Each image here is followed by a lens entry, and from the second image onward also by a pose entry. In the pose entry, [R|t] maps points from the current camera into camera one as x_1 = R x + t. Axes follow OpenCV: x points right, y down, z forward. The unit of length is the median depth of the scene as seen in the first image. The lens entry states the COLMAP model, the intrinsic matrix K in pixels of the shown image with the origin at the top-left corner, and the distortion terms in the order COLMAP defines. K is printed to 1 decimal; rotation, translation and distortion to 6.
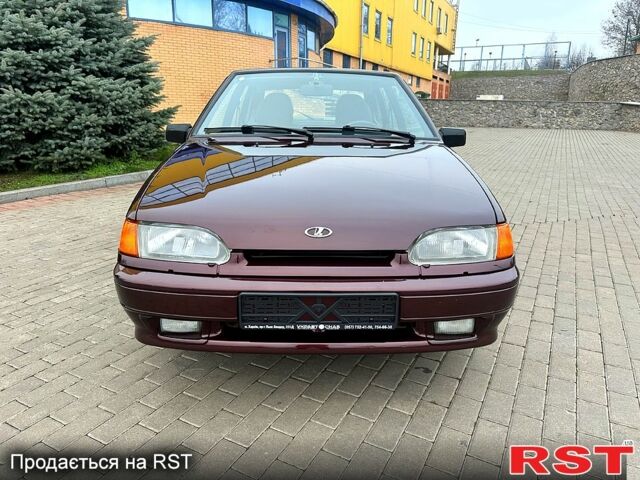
lens RADIAL K [[462.9, 0, 324.9], [0, 462.9, 238.1], [0, 0, 1]] dist [0.024560, -0.019042]
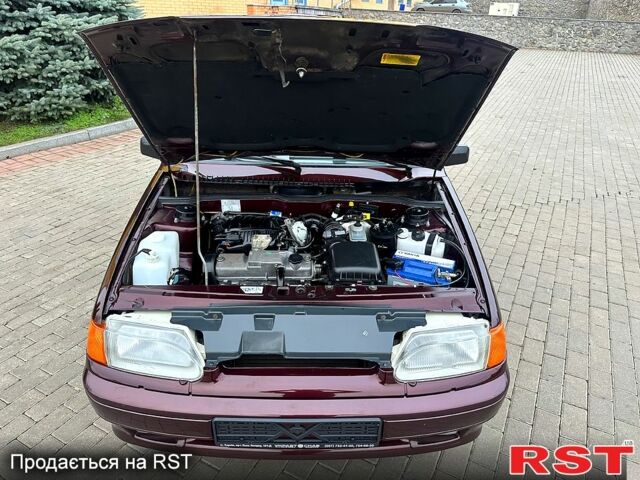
lens RADIAL K [[462.9, 0, 326.1], [0, 462.9, 243.0], [0, 0, 1]] dist [0.024560, -0.019042]
pose [[0.999914, 0.011777, 0.005749, 0.008188], [-0.012657, 0.981609, 0.190485, -0.093894], [-0.003400, -0.190541, 0.981673, 0.029246]]
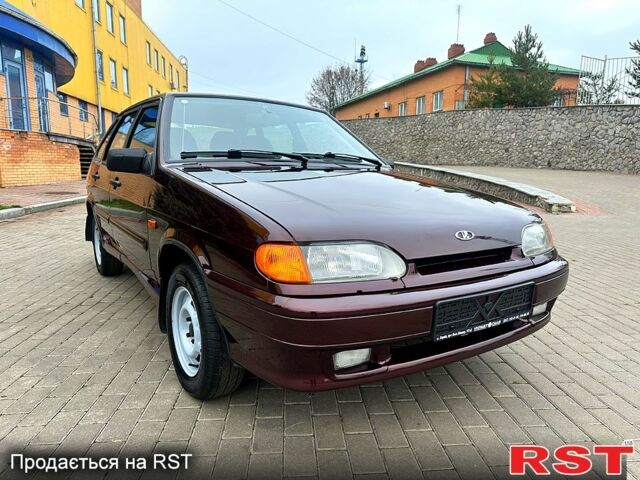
lens RADIAL K [[462.9, 0, 317.2], [0, 462.9, 241.1], [0, 0, 1]] dist [0.024560, -0.019042]
pose [[0.847472, -0.083232, 0.524274, -0.196731], [0.137982, 0.988223, -0.066156, 0.005333], [-0.512594, 0.128406, 0.848976, 0.067919]]
